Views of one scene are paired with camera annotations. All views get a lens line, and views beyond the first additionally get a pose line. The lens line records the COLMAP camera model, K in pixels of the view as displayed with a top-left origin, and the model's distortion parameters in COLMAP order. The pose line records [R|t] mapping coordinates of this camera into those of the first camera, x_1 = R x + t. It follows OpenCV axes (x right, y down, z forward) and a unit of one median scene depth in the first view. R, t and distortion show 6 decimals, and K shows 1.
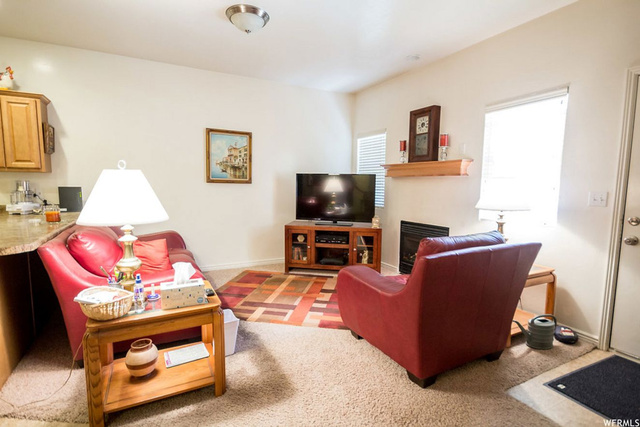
lens RADIAL K [[314.3, 0, 318.7], [0, 314.3, 216.2], [0, 0, 1]] dist [0.000498, -0.000119]
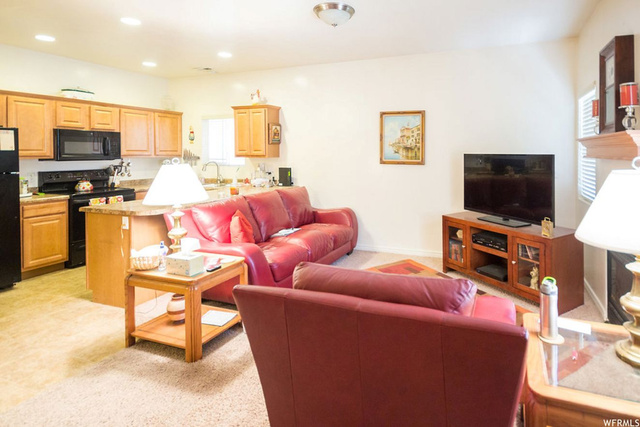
lens RADIAL K [[316.7, 0, 320.1], [0, 316.7, 160.9], [0, 0, 1]] dist [0.000197, -0.000282]
pose [[0.690109, -0.005024, -0.723688, 0.283161], [-0.065021, 0.995501, -0.068914, -0.036132], [0.720778, 0.094613, 0.686678, 0.161350]]
